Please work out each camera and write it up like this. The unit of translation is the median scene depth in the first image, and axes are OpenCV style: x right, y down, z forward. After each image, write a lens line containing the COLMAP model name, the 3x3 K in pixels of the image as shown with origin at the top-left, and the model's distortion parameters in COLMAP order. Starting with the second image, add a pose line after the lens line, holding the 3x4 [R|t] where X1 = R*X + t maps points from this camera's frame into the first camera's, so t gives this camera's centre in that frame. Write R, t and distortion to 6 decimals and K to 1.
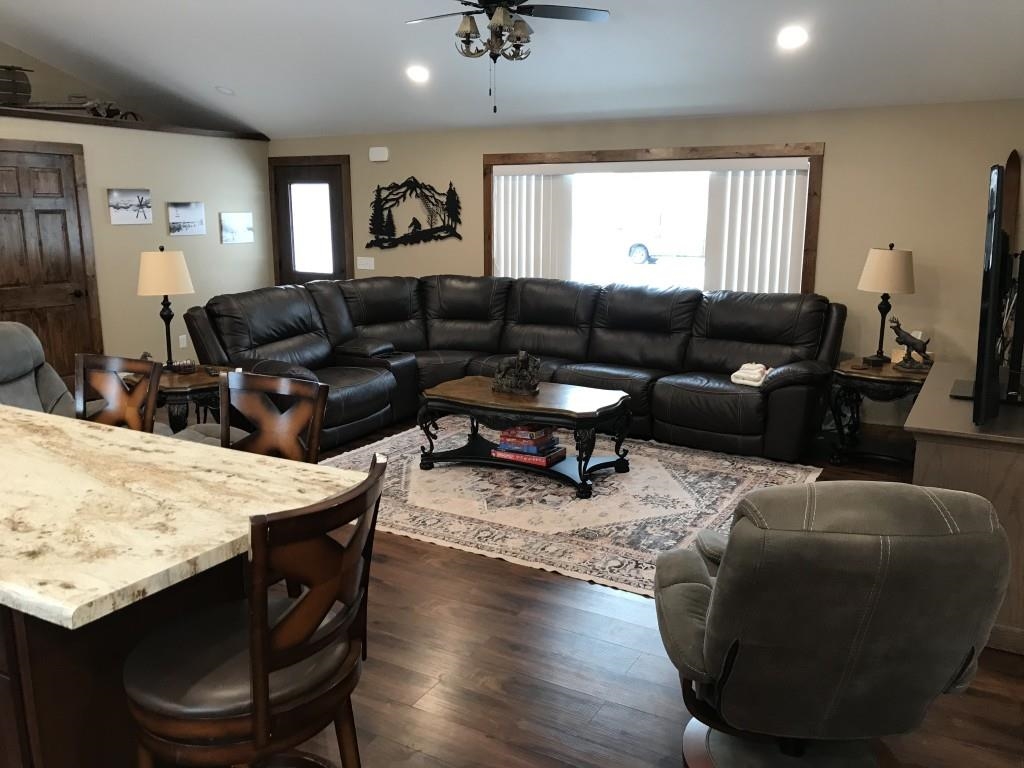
lens RADIAL K [[838.3, 0, 513.9], [0, 838.3, 385.2], [0, 0, 1]] dist [0.041754, -0.030671]
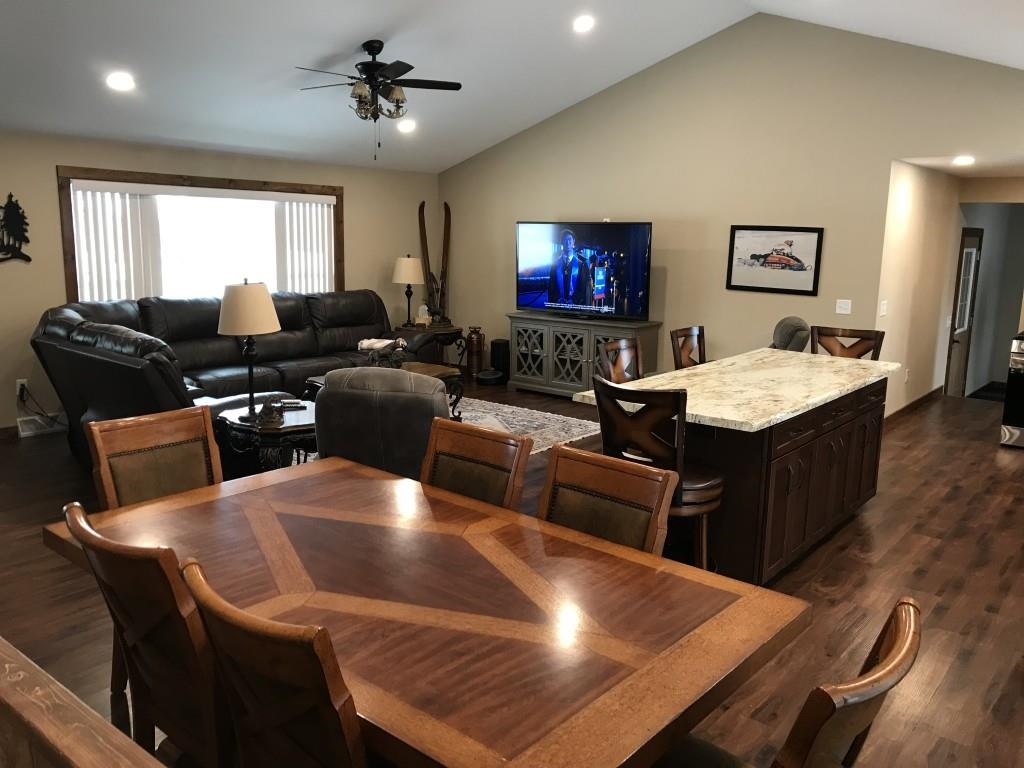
lens RADIAL K [[838.3, 0, 521.6], [0, 838.3, 378.0], [0, 0, 1]] dist [0.041754, -0.030671]
pose [[0.140454, -0.172422, 0.974958, -1.290519], [0.179709, 0.972802, 0.146152, -0.145504], [-0.973641, 0.154681, 0.167620, 0.600688]]
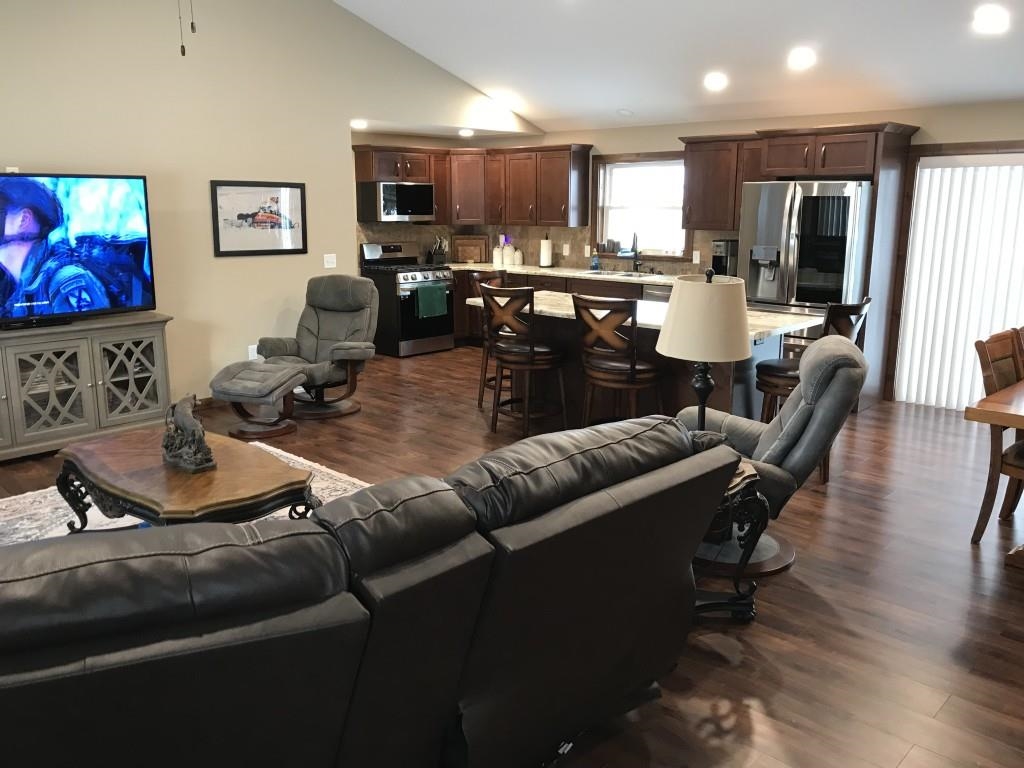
lens RADIAL K [[838.3, 0, 505.2], [0, 838.3, 386.5], [0, 0, 1]] dist [0.041754, -0.030671]
pose [[-0.971165, -0.049838, 0.233141, -0.331161], [0.049995, 0.913590, 0.403551, -0.359892], [-0.233108, 0.403570, -0.884755, 1.748475]]
